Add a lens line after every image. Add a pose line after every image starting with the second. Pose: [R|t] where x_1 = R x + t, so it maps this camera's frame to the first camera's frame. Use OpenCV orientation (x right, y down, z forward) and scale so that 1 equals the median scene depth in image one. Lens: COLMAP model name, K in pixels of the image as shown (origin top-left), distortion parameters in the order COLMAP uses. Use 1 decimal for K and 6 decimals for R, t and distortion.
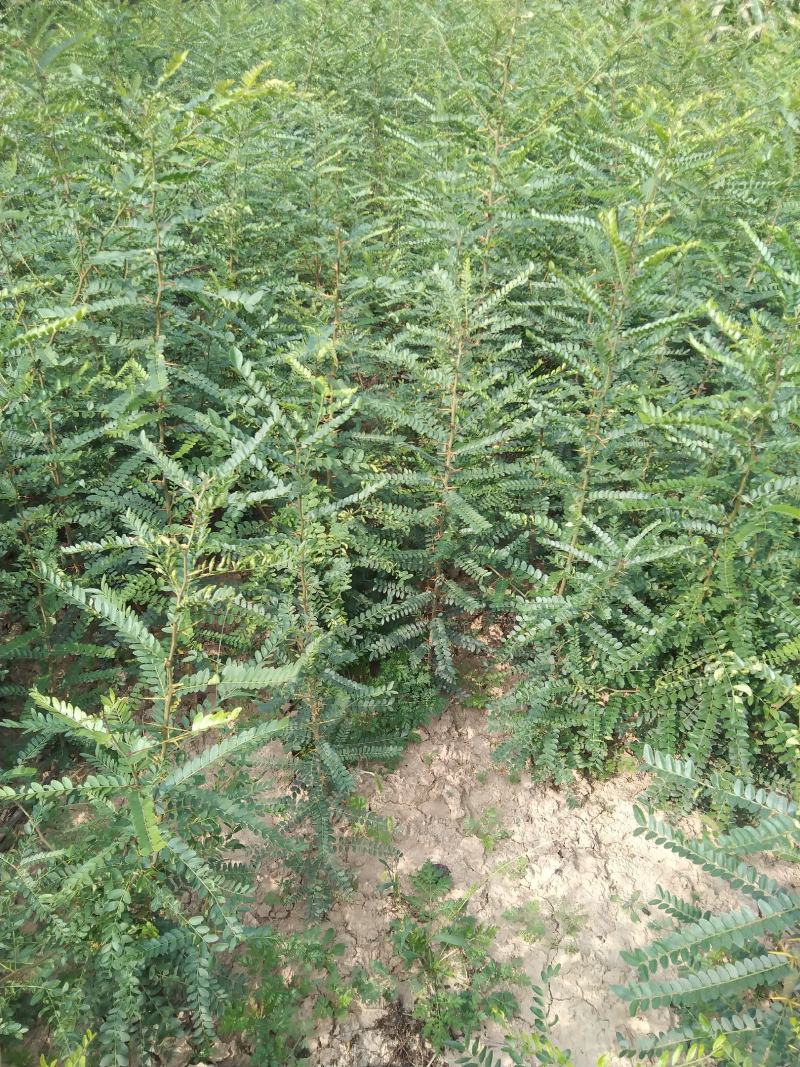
lens RADIAL K [[792.5, 0, 399.5], [0, 792.5, 490.5], [0, 0, 1]] dist [0.005452, -0.040915]
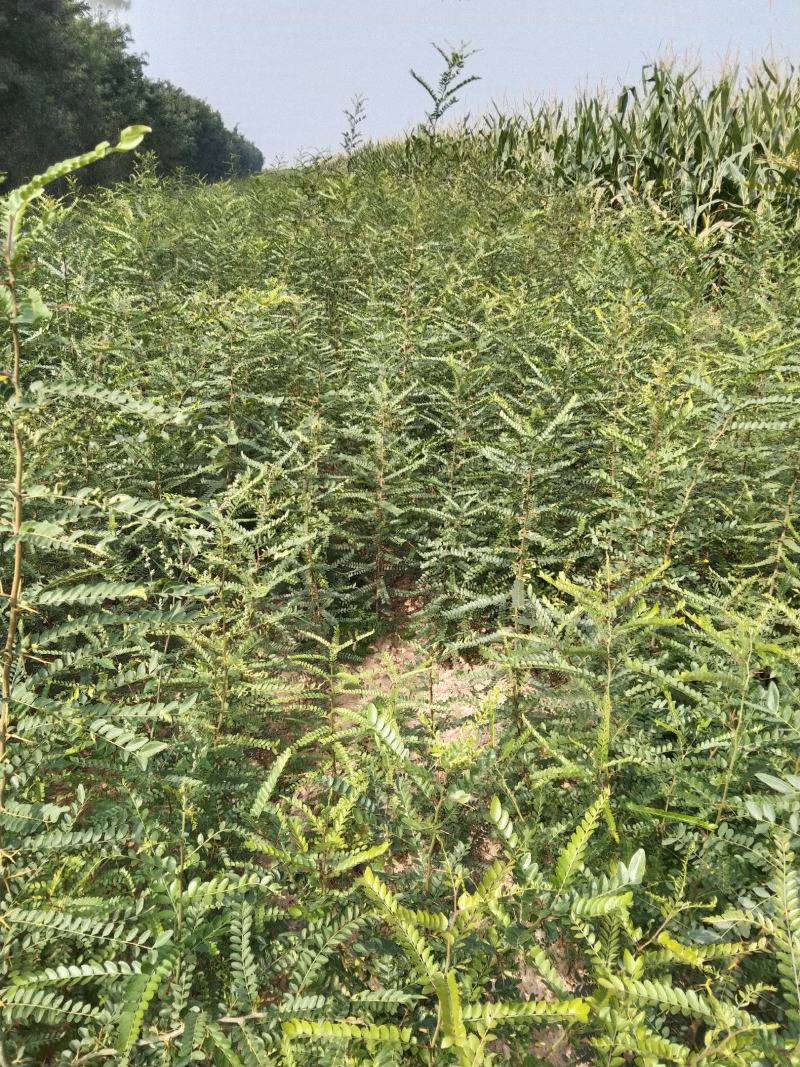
lens RADIAL K [[792.5, 0, 399.5], [0, 792.5, 490.5], [0, 0, 1]] dist [0.005452, -0.040915]
pose [[0.997639, -0.038495, 0.056868, -0.001646], [0.047867, 0.983597, -0.173914, 0.251754], [-0.049241, 0.176225, 0.983117, -0.690854]]
